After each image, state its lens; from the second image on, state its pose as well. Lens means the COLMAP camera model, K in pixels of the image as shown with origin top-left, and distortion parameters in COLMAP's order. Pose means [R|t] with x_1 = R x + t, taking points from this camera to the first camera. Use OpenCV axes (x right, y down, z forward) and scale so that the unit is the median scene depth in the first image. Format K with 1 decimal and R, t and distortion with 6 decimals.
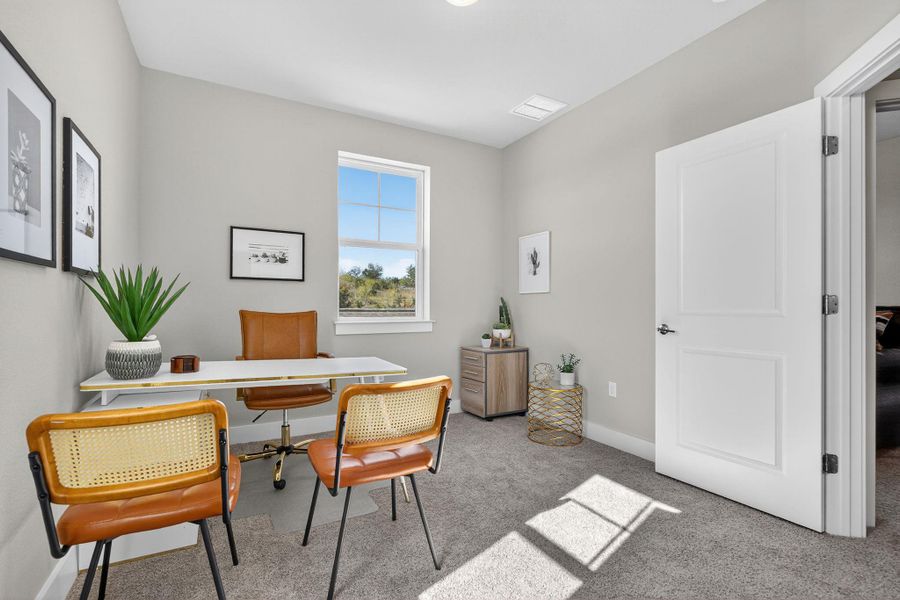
lens RADIAL K [[407.8, 0, 450.5], [0, 407.8, 299.5], [0, 0, 1]] dist [-0.001666, -0.001962]
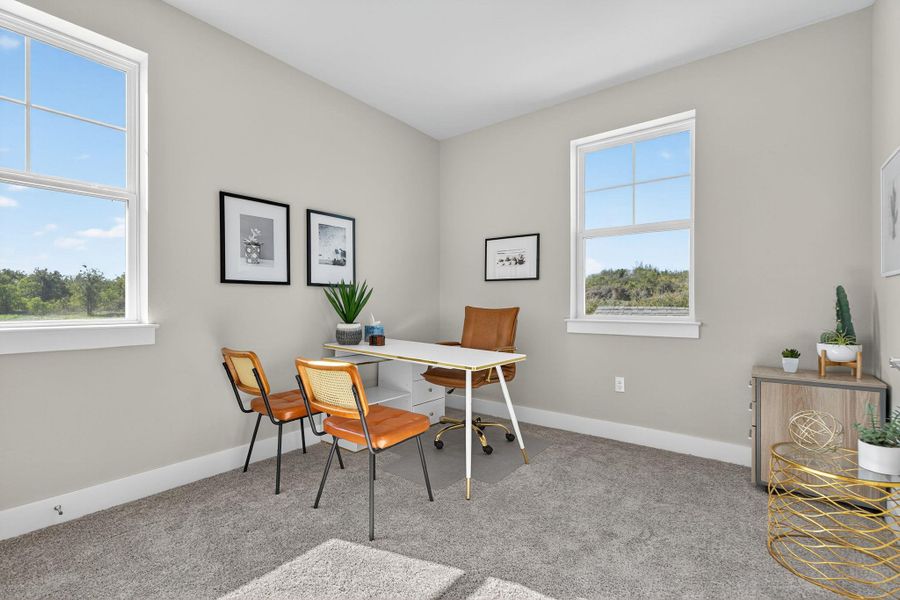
lens RADIAL K [[407.8, 0, 444.0], [0, 407.8, 304.7], [0, 0, 1]] dist [-0.001666, -0.001962]
pose [[0.388372, 0.001292, -0.921502, 0.547470], [0.015929, 0.999840, 0.008115, 0.008234], [0.921365, -0.017830, 0.388289, 0.390066]]
